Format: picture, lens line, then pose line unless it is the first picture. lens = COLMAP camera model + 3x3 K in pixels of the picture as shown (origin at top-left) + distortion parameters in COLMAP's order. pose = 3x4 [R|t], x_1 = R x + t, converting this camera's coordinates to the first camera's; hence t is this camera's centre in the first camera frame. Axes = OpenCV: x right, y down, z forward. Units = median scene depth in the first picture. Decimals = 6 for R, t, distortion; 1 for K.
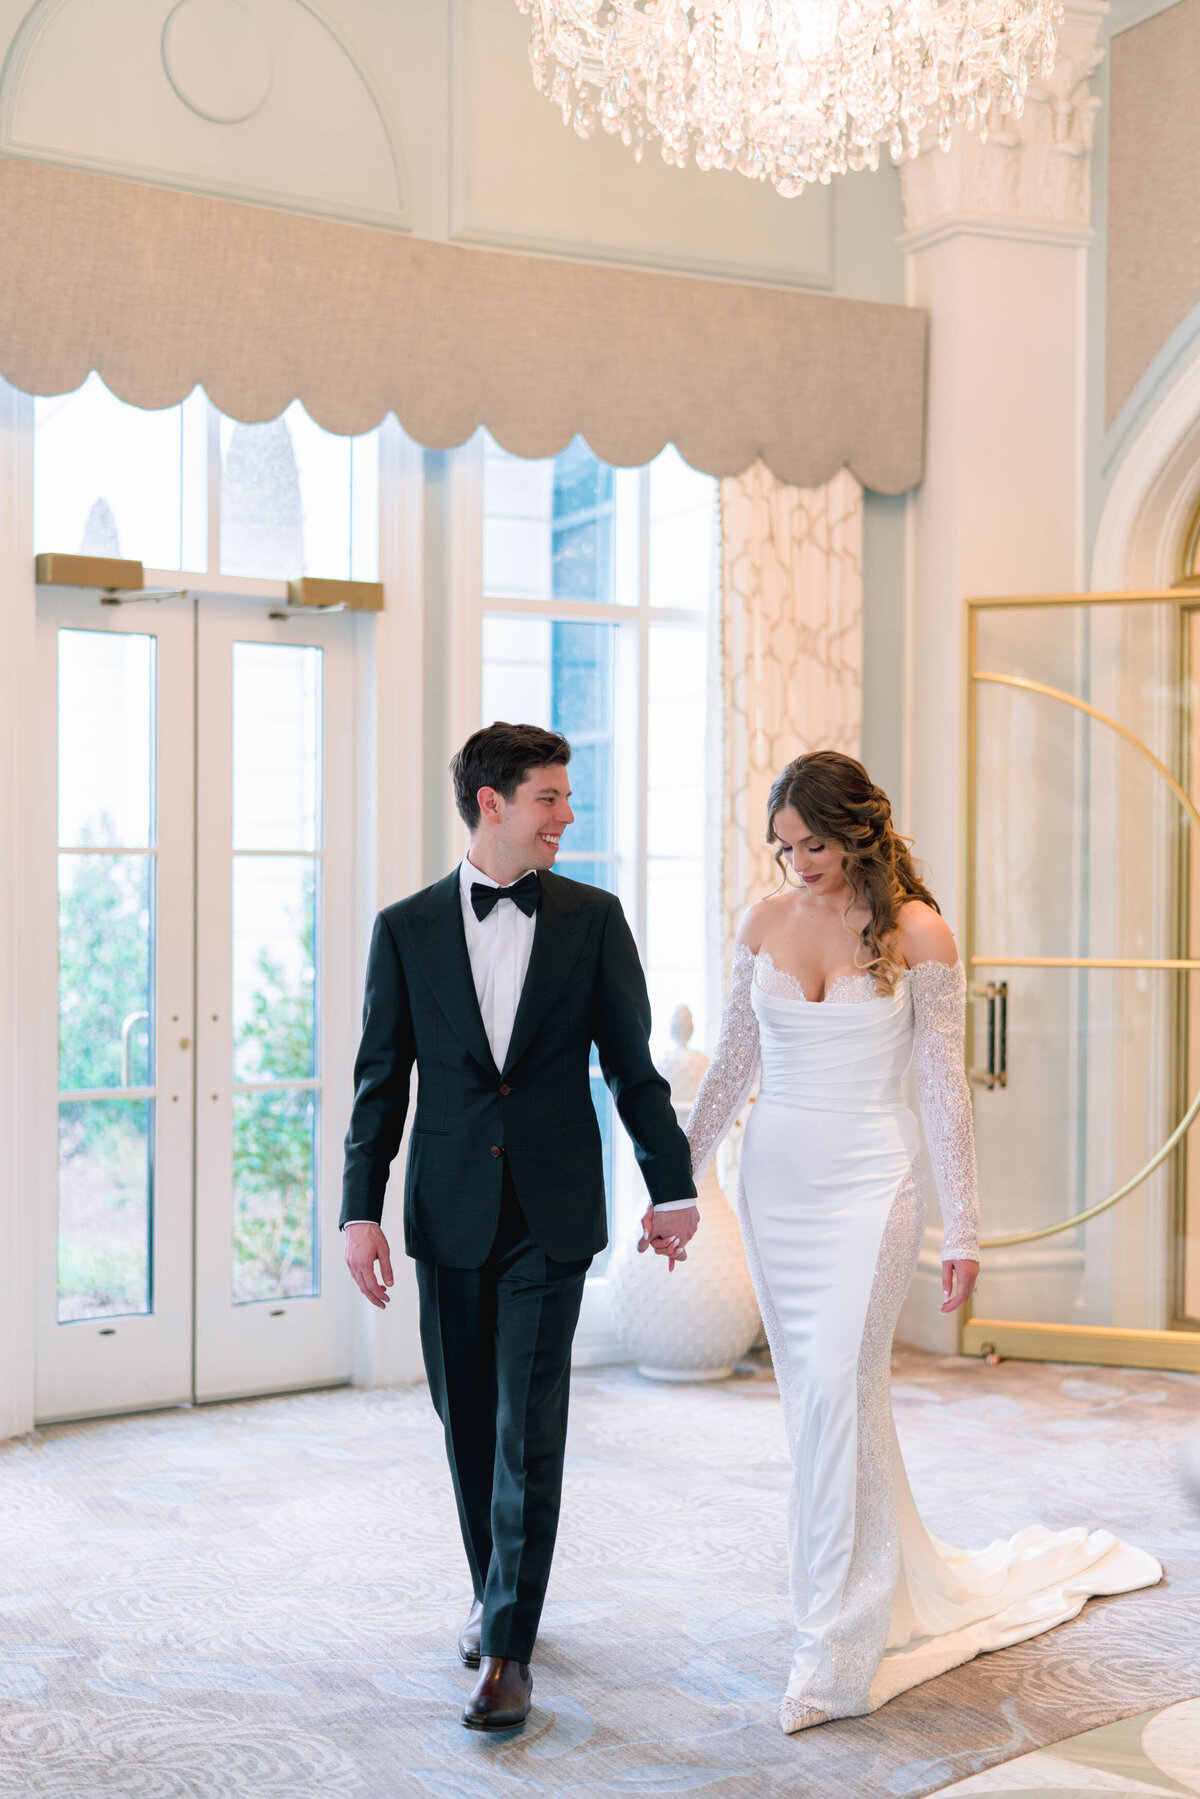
lens RADIAL K [[2762.6, 0, 515.8], [0, 2762.6, 874.9], [0, 0, 1]] dist [0.010263, 0.021007]
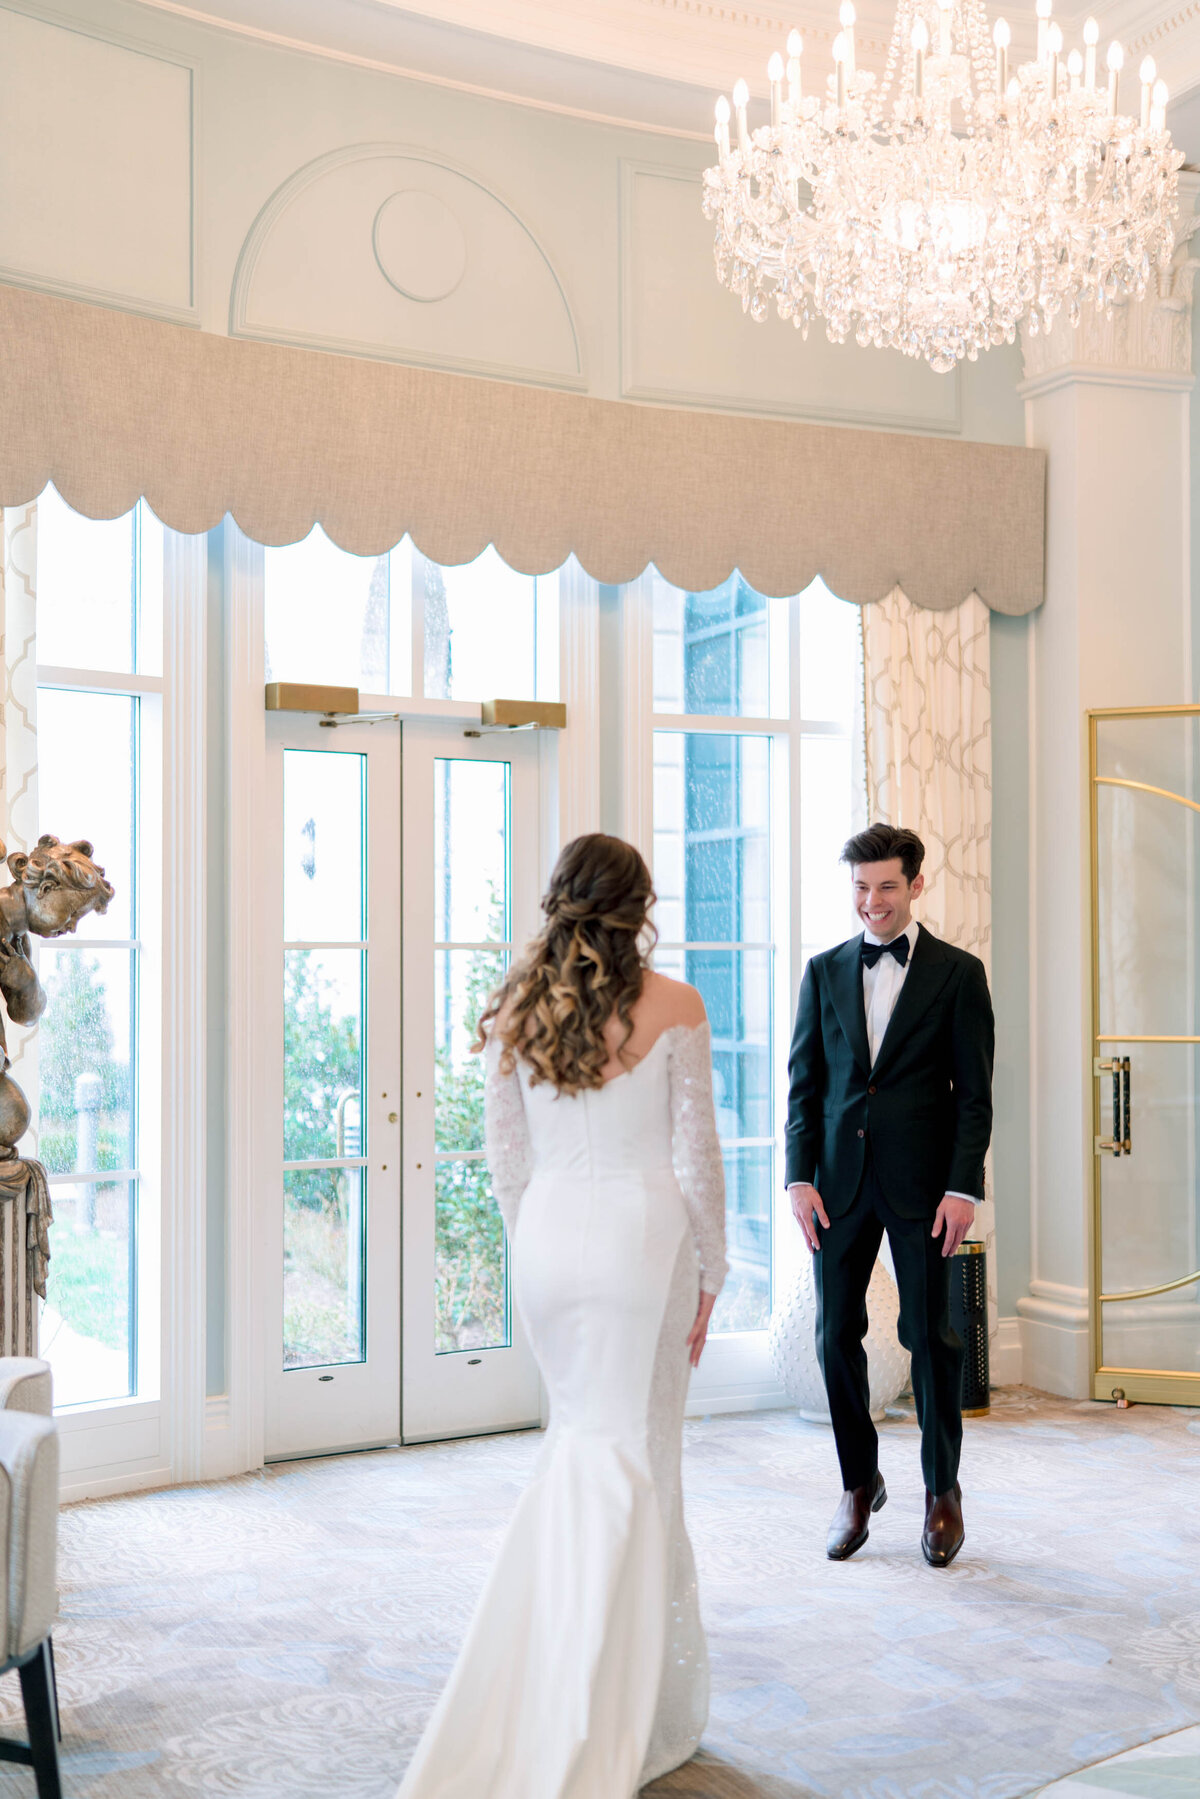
lens RADIAL K [[2912.9, 0, 437.6], [0, 2912.9, 830.2], [0, 0, 1]] dist [-0.007459, 0.104457]
pose [[0.999549, -0.009560, -0.028459, -0.065981], [0.008366, 0.999091, -0.041790, -0.005564], [0.028833, 0.041533, 0.998721, -0.174856]]
